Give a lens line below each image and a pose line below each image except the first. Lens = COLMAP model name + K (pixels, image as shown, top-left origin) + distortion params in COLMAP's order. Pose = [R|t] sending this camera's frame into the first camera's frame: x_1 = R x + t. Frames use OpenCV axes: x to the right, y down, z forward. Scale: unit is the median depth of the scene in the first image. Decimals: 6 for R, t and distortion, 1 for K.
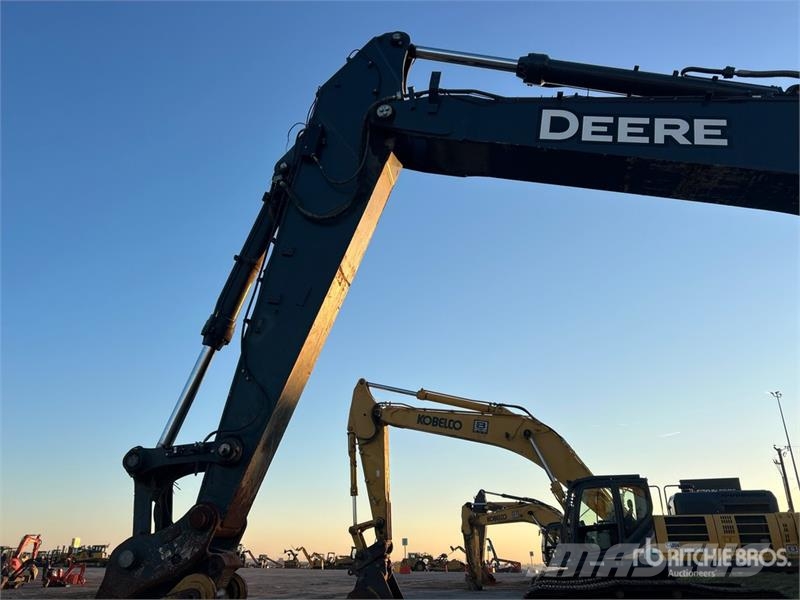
lens RADIAL K [[603.1, 0, 397.6], [0, 603.1, 296.3], [0, 0, 1]] dist [0.064956, -0.068906]
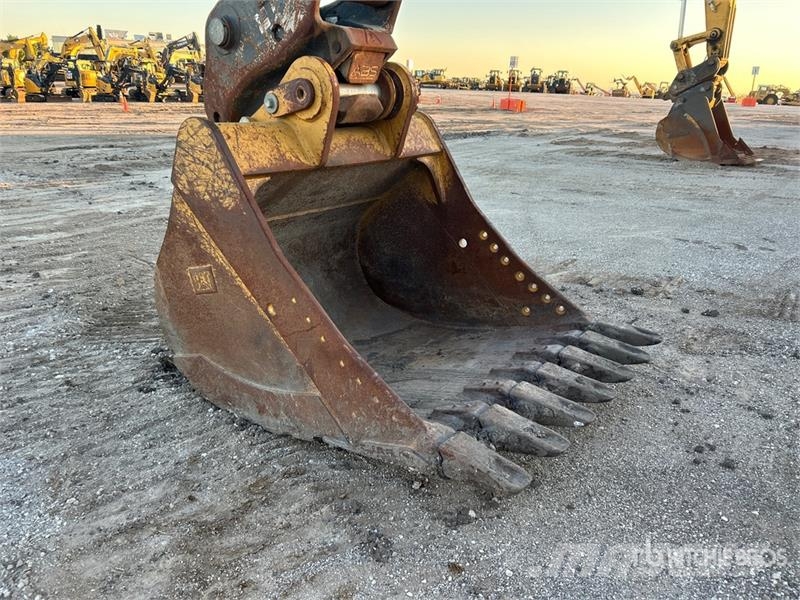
lens RADIAL K [[602.0, 0, 405.2], [0, 602.0, 302.9], [0, 0, 1]] dist [0.048831, -0.052306]
pose [[0.883387, 0.182495, -0.431650, 0.021930], [0.159608, 0.748843, 0.643242, 0.085678], [0.440627, -0.637126, 0.632391, 0.162522]]
